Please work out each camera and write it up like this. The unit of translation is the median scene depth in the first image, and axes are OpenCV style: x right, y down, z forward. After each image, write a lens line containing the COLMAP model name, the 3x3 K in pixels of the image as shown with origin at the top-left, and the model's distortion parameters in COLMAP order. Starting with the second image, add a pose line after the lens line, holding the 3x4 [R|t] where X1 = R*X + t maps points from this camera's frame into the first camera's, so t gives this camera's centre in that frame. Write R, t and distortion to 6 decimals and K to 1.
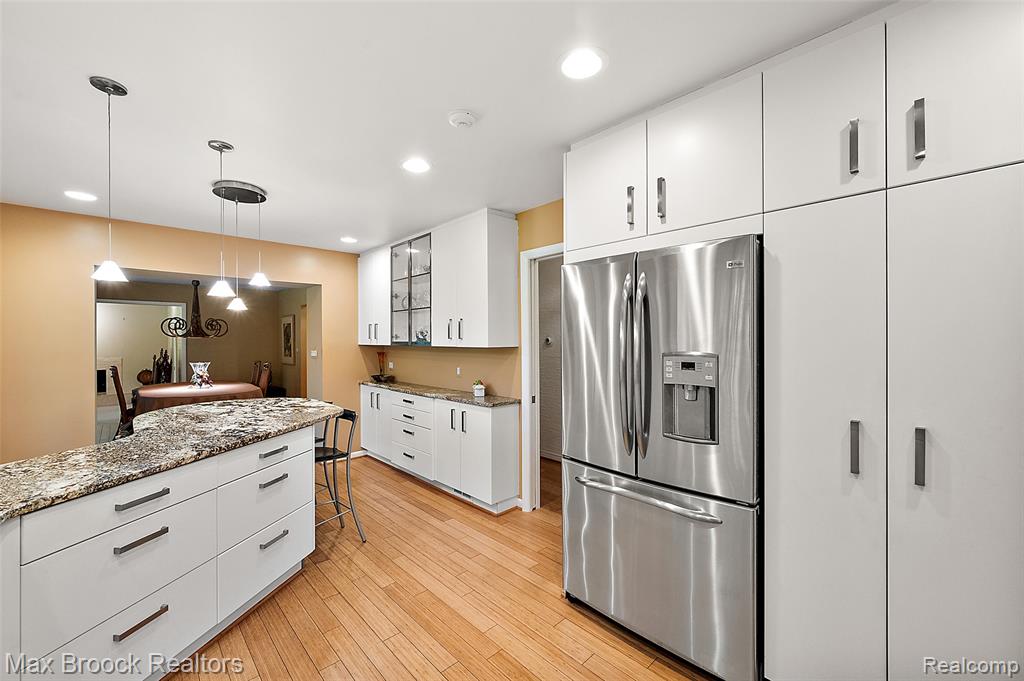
lens RADIAL K [[411.8, 0, 512.0], [0, 411.8, 340.5], [0, 0, 1]] dist [0.001555, 0.000448]
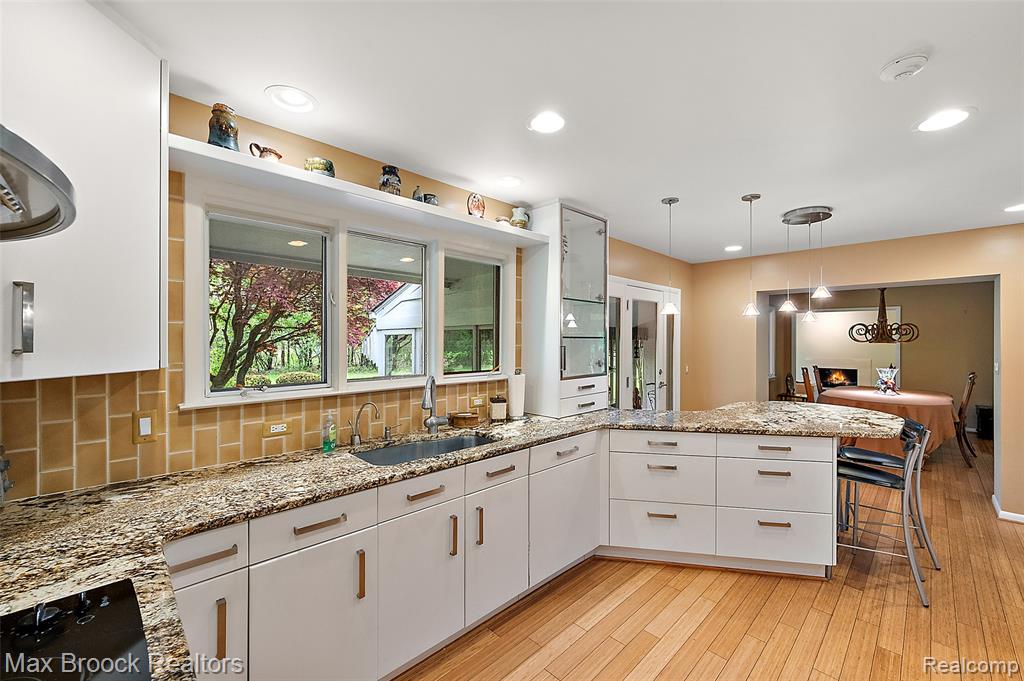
lens RADIAL K [[411.8, 0, 512.0], [0, 411.8, 340.5], [0, 0, 1]] dist [0.001555, 0.000448]
pose [[0.021917, 0.004797, -0.999748, 0.502228], [-0.006423, 0.999969, 0.004657, -0.028402], [0.999739, 0.006319, 0.021947, 0.215627]]
